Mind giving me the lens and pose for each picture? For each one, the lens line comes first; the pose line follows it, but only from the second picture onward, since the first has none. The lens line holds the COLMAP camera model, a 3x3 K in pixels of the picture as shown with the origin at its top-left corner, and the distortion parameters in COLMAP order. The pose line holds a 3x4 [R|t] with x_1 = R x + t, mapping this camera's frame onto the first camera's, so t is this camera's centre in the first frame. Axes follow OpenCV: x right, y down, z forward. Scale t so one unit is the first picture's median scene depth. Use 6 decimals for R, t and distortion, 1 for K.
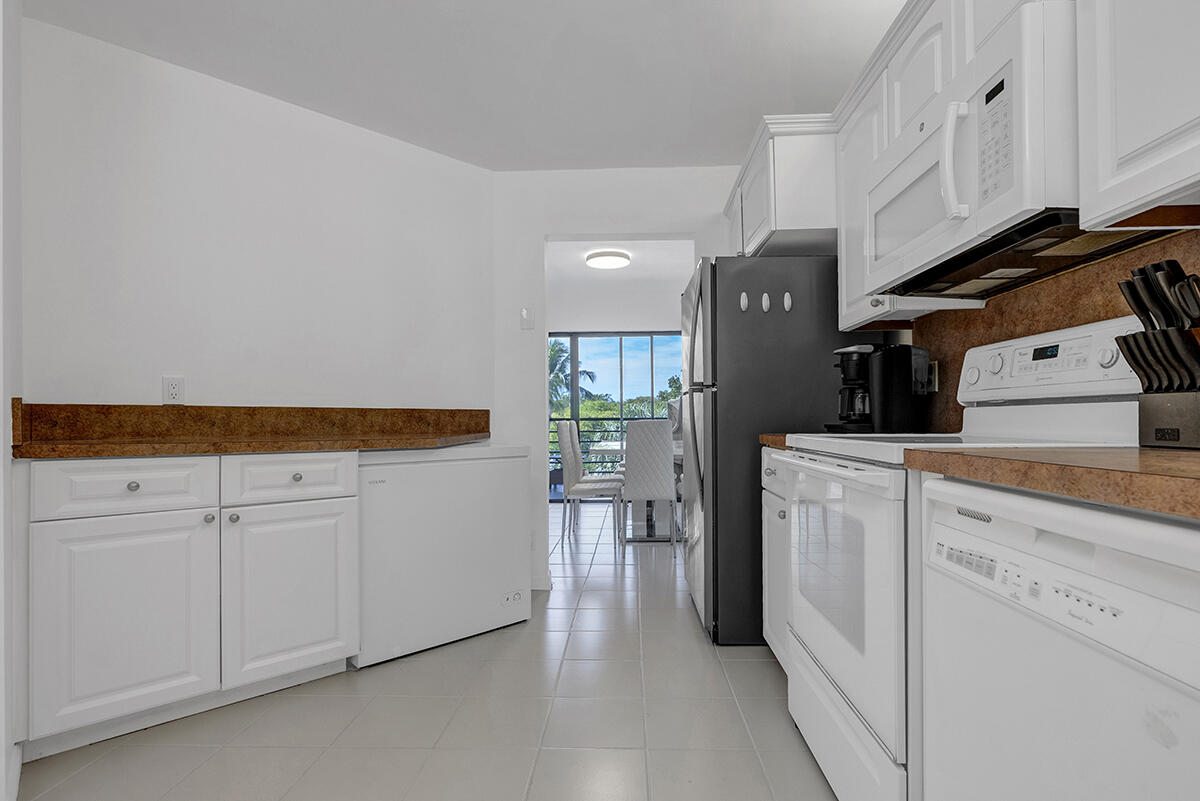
lens RADIAL K [[573.4, 0, 603.7], [0, 573.4, 416.5], [0, 0, 1]] dist [-0.003184, -0.000166]
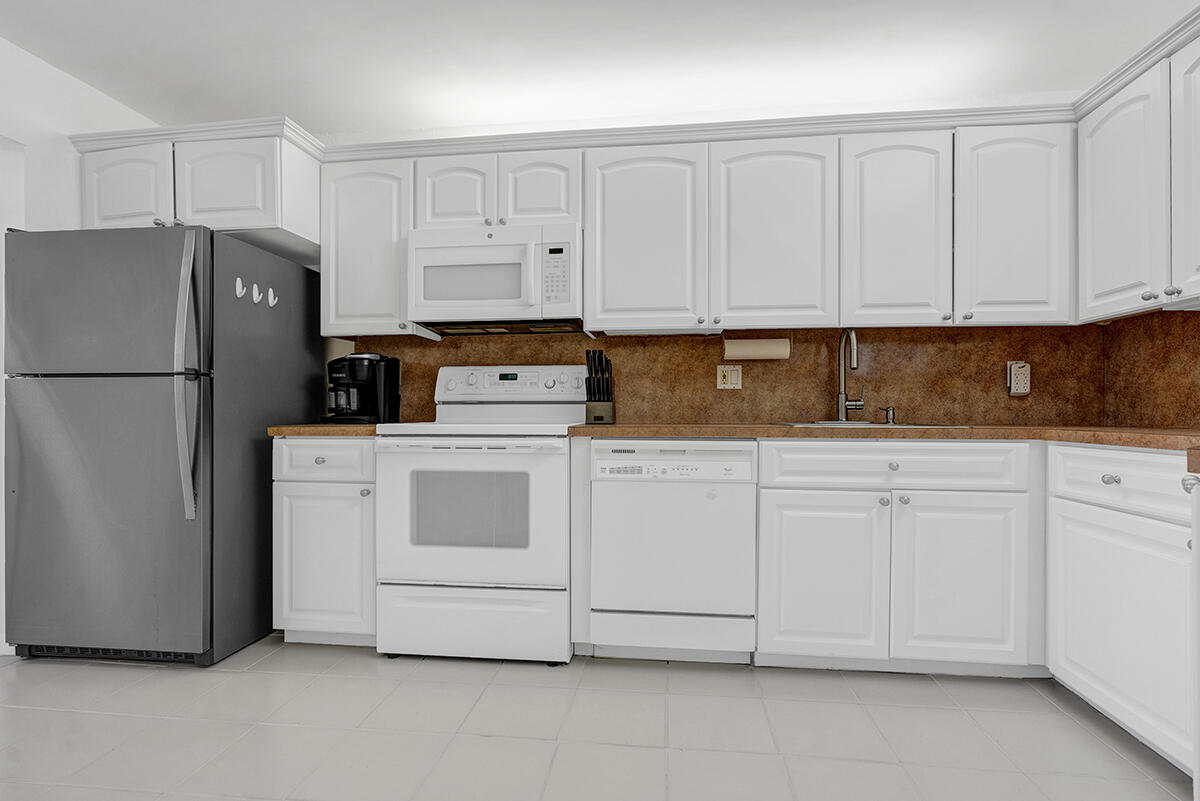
lens RADIAL K [[567.2, 0, 612.9], [0, 567.2, 407.1], [0, 0, 1]] dist [-0.014393, 0.007657]
pose [[0.067052, 0.011735, 0.997680, -1.057445], [-0.004066, 0.999926, -0.011488, 0.007170], [-0.997741, -0.003286, 0.067095, 0.537254]]
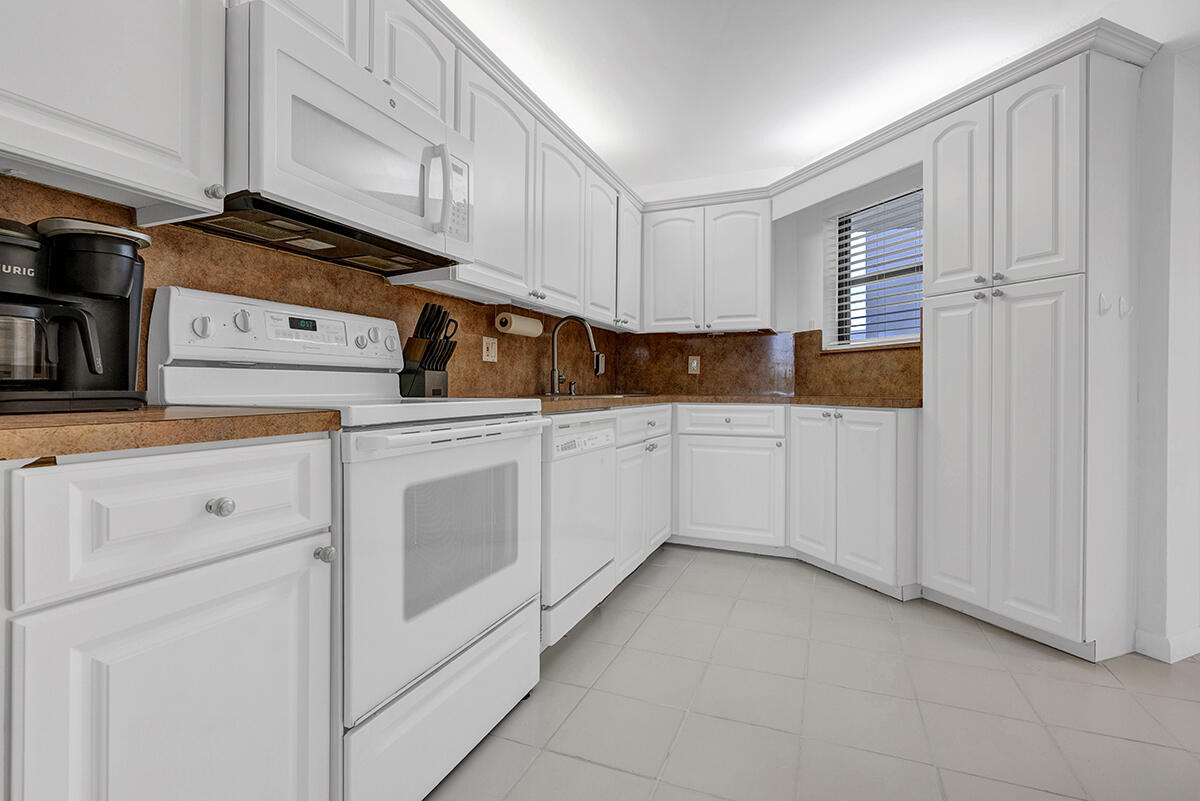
lens RADIAL K [[554.0, 0, 606.5], [0, 554.0, 387.8], [0, 0, 1]] dist [-0.007735, 0.000175]
pose [[-0.941246, -0.000737, 0.337721, -0.152458], [-0.002102, 0.999991, -0.003677, 0.016061], [-0.337715, -0.004171, -0.941239, 1.825770]]
